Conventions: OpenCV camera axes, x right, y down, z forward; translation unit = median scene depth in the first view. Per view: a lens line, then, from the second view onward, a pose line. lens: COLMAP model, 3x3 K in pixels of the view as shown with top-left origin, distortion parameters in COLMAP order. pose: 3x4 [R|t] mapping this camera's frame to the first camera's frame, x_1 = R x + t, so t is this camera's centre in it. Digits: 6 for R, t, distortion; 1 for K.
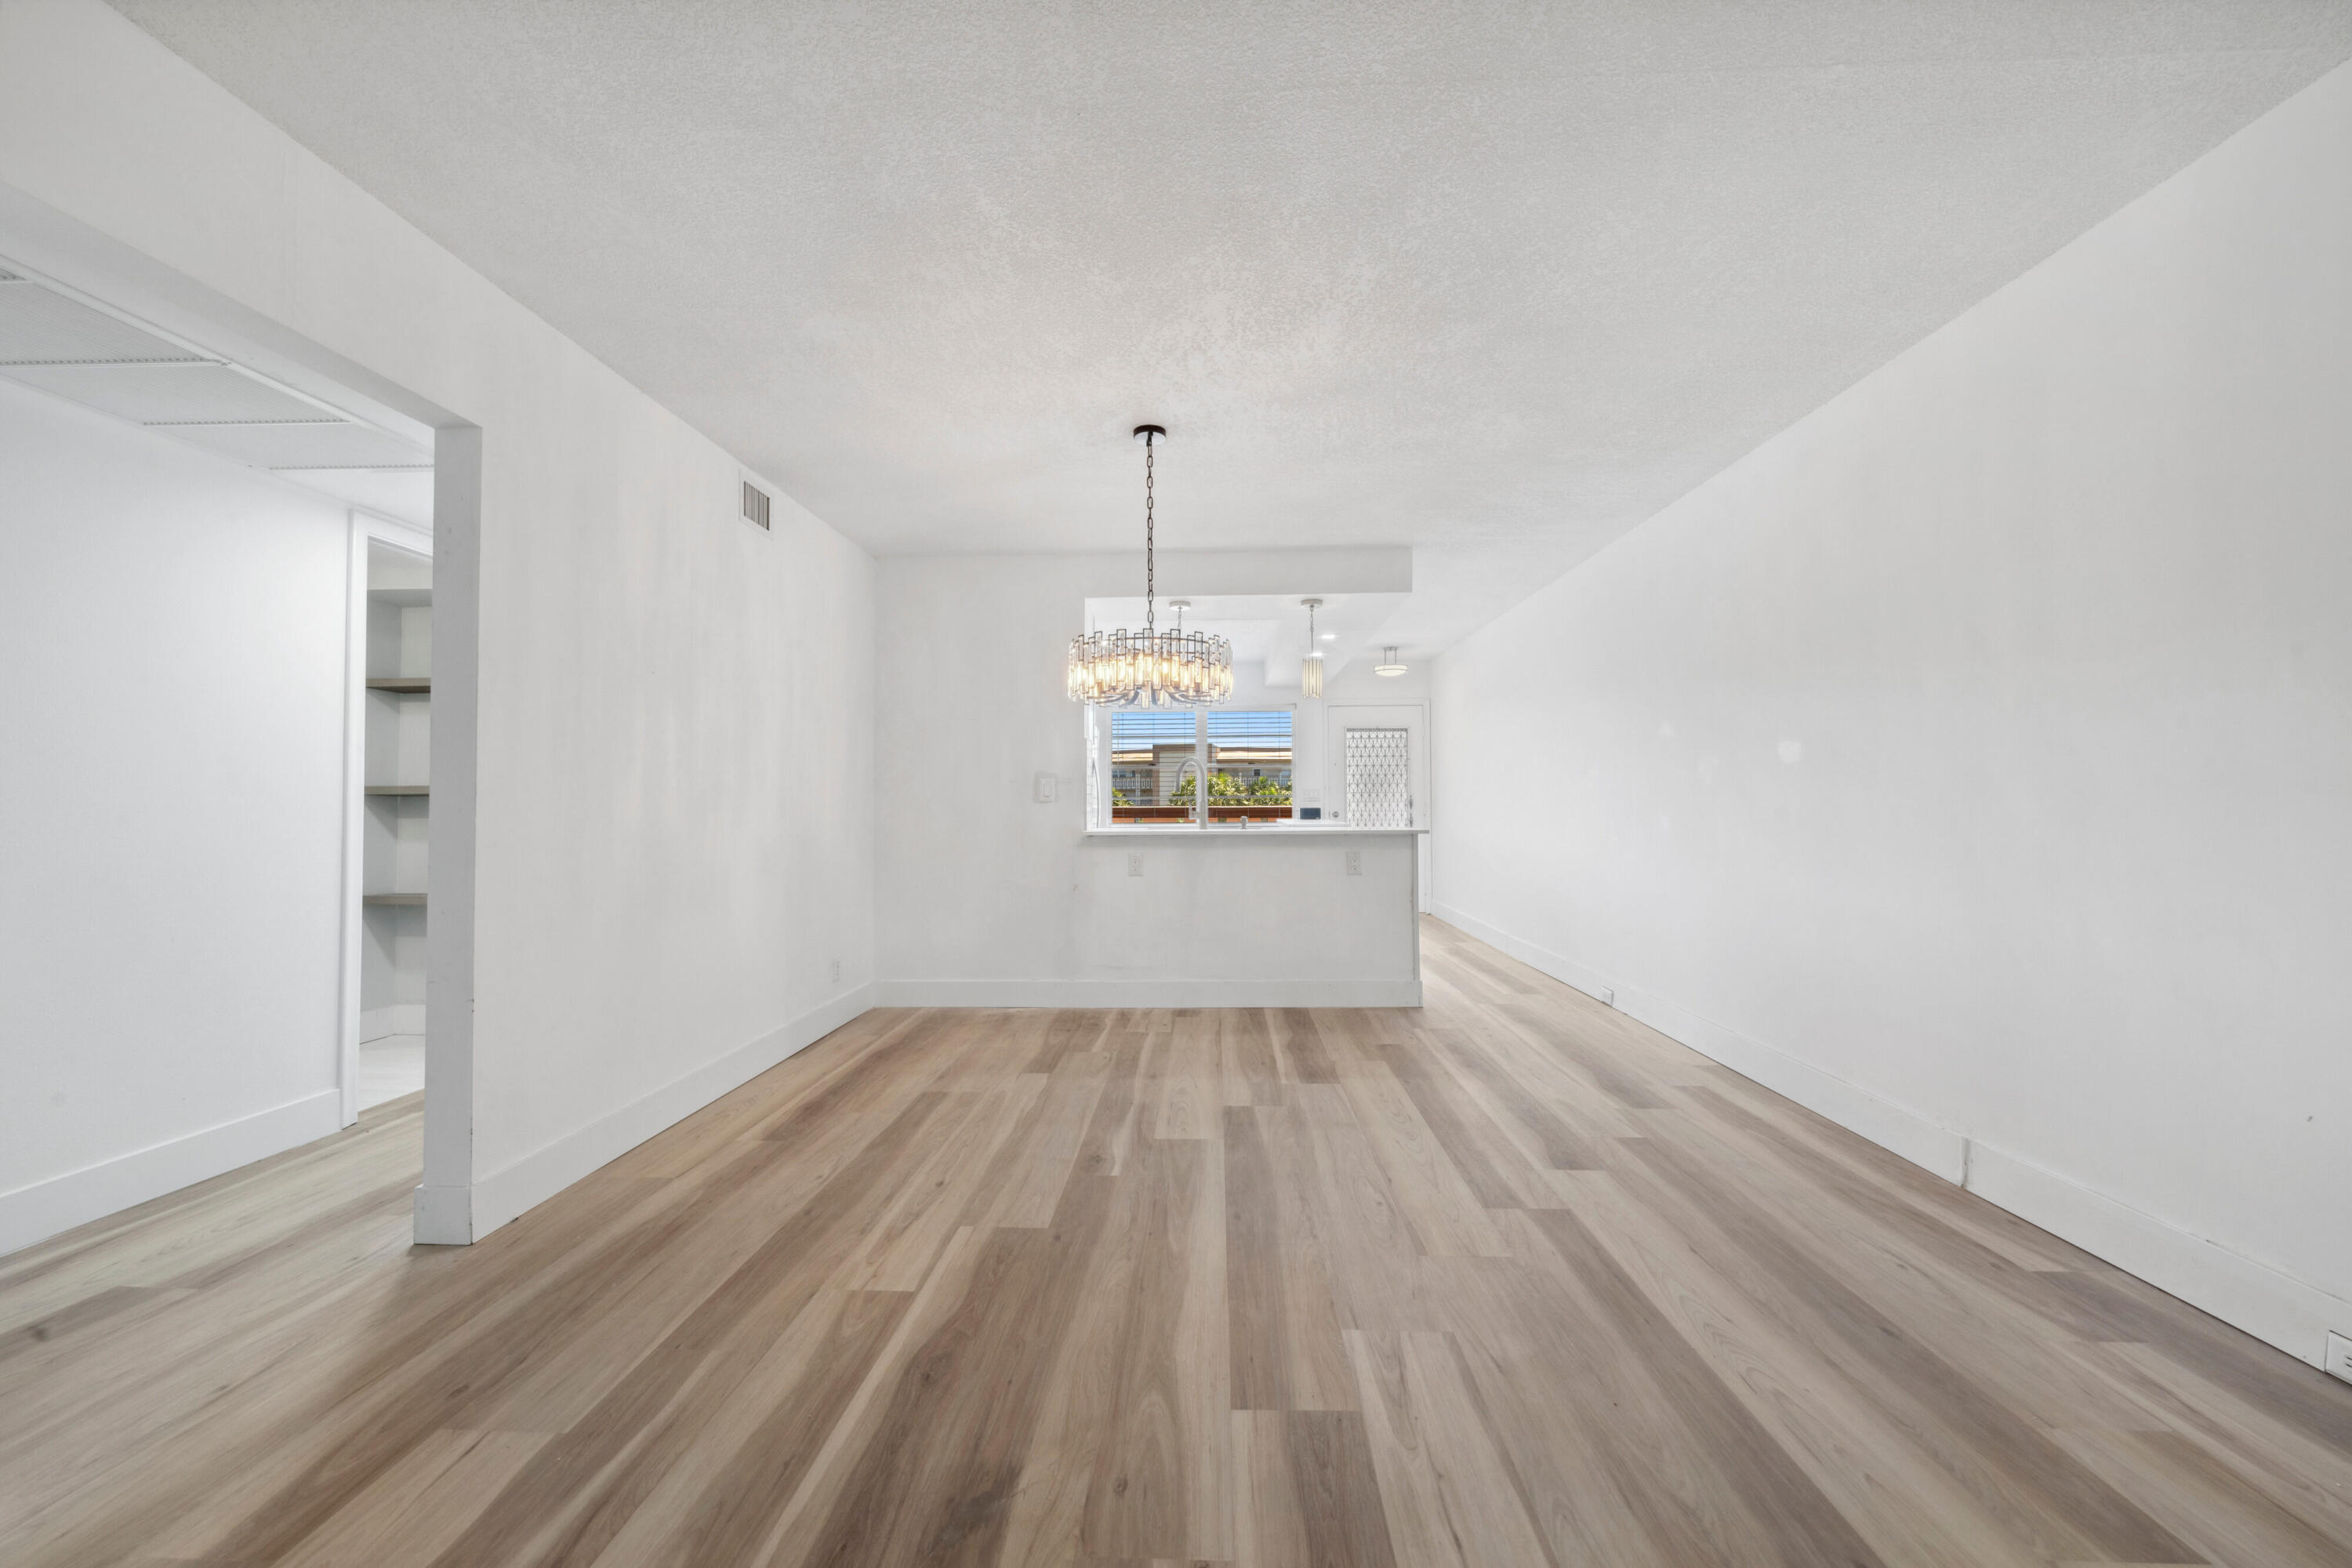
lens RADIAL K [[828.9, 0, 1178.0], [0, 828.9, 796.5], [0, 0, 1]] dist [0.000206, -0.000144]
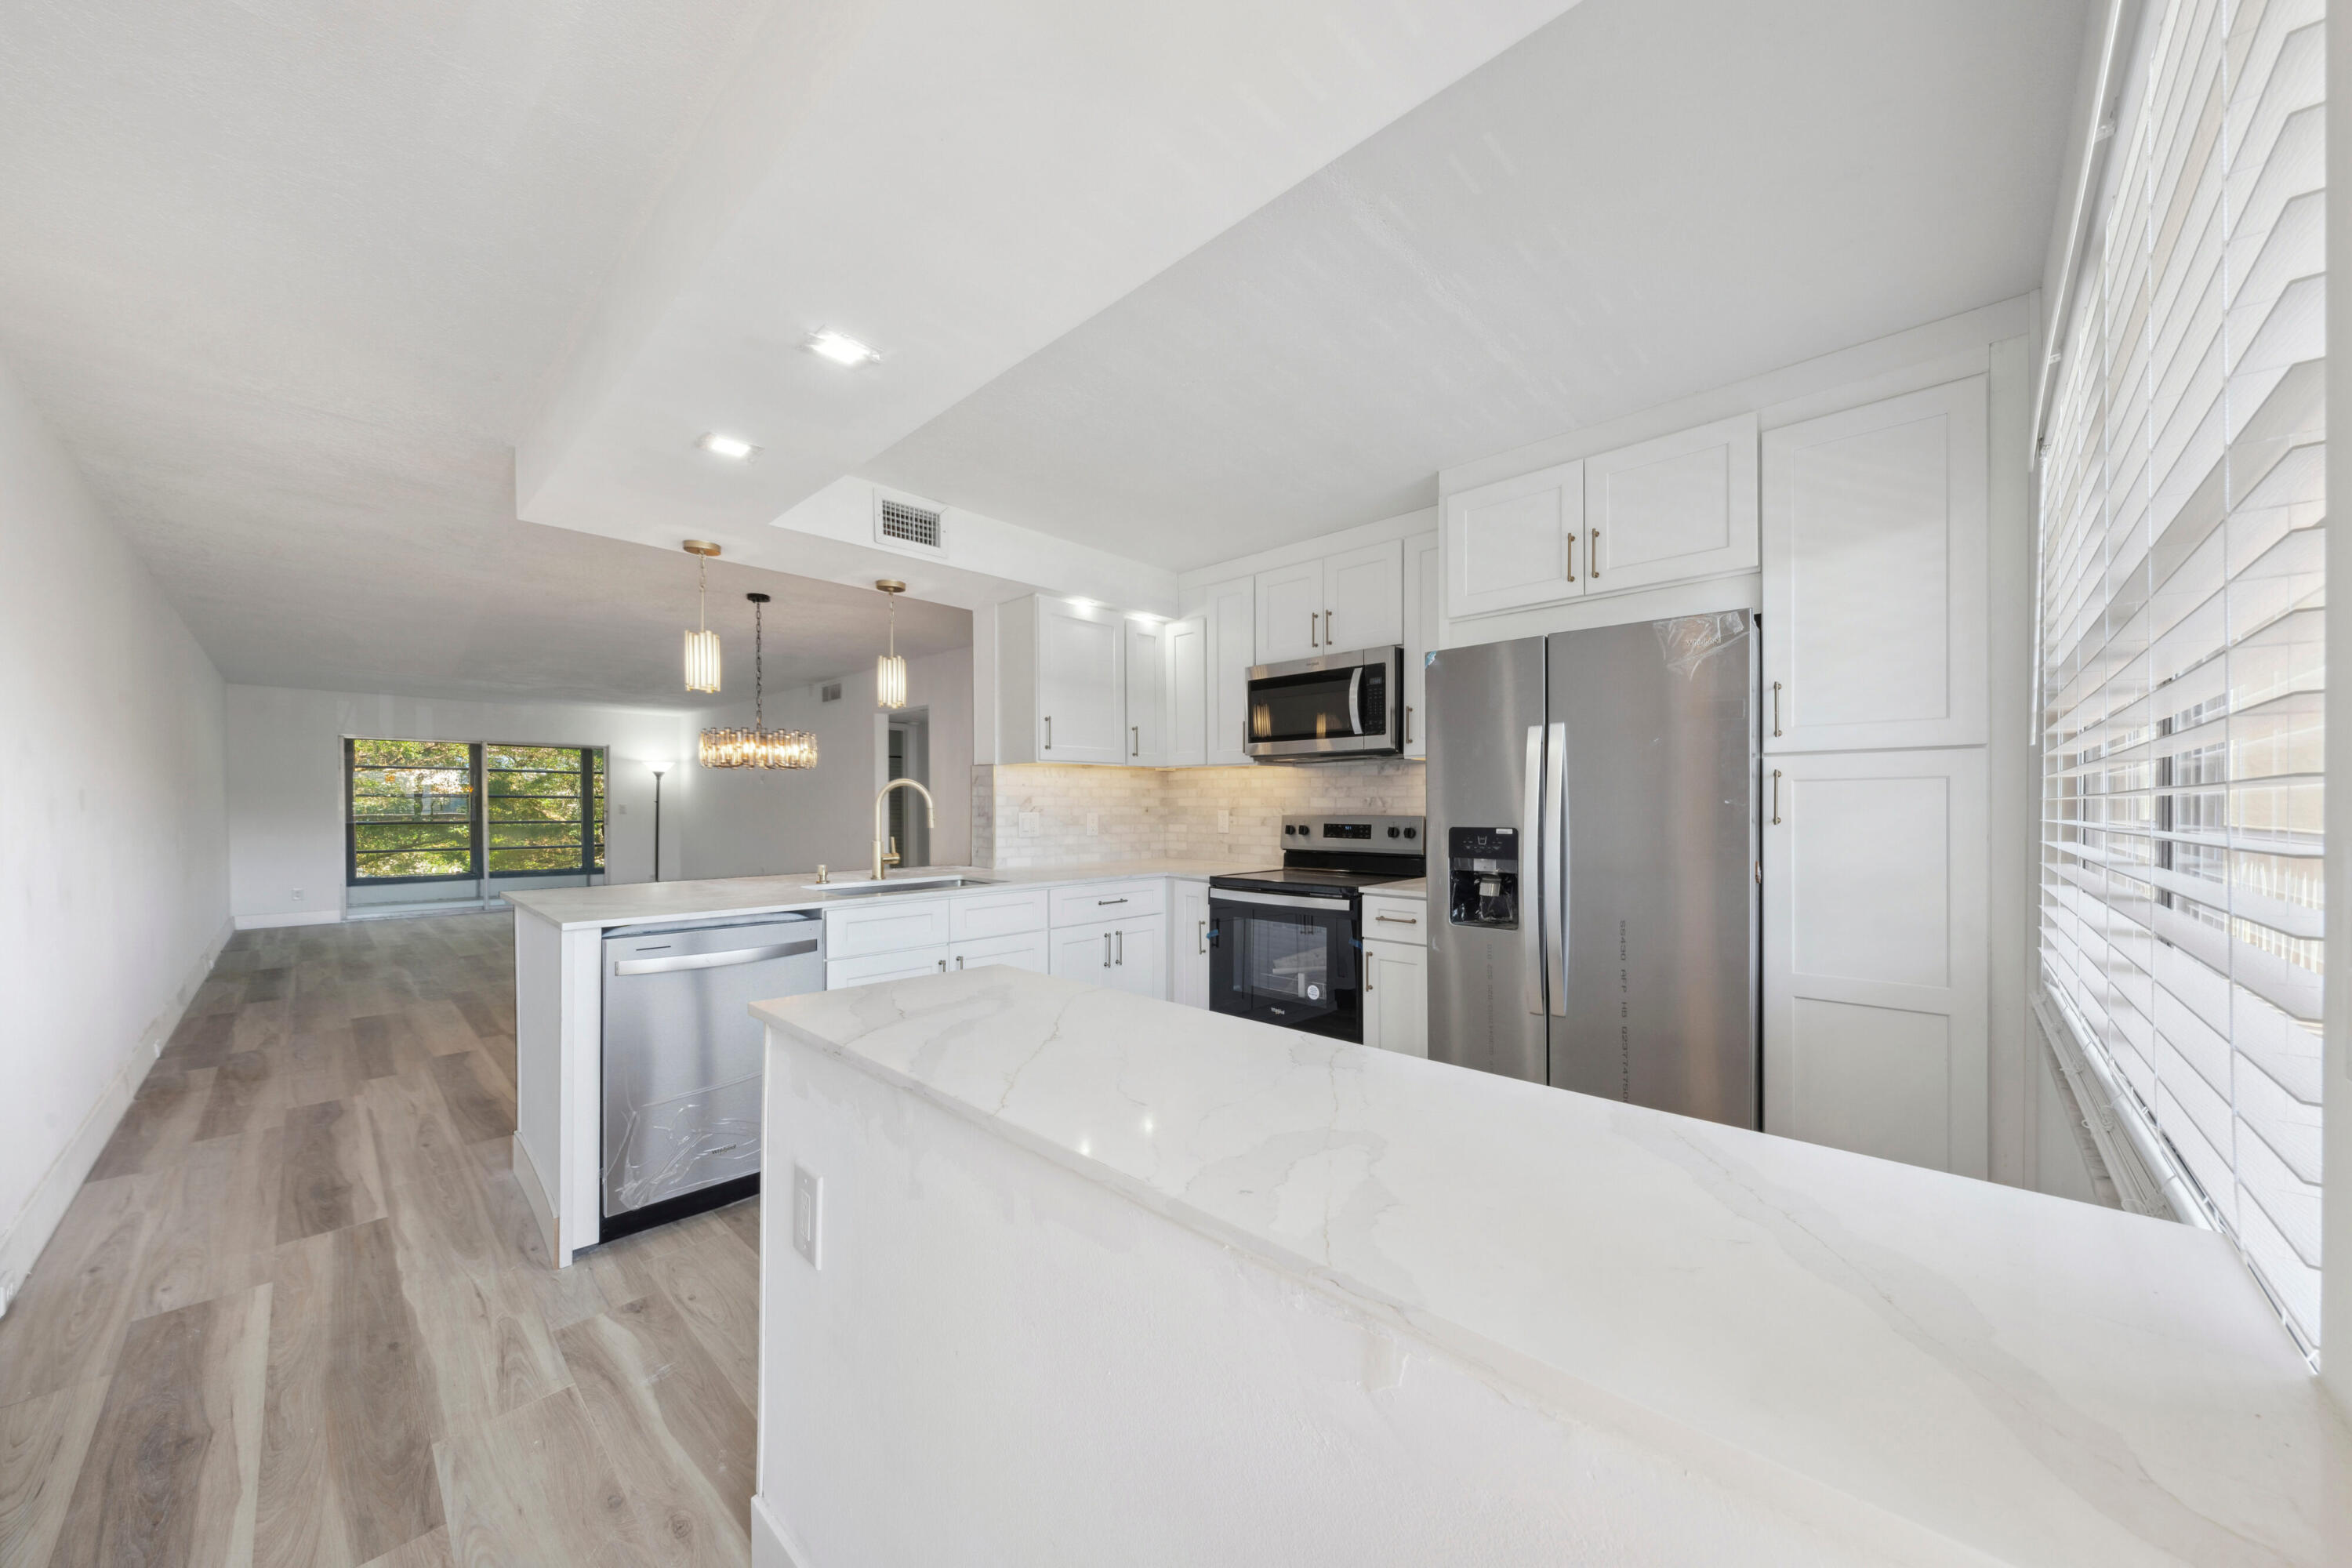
lens RADIAL K [[818.4, 0, 1182.3], [0, 818.4, 826.1], [0, 0, 1]] dist [0.000576, -0.000005]
pose [[-0.649497, 0.018053, -0.760150, 0.981958], [0.005836, 0.999807, 0.018759, -0.045085], [0.760342, 0.007748, -0.649477, 4.075253]]
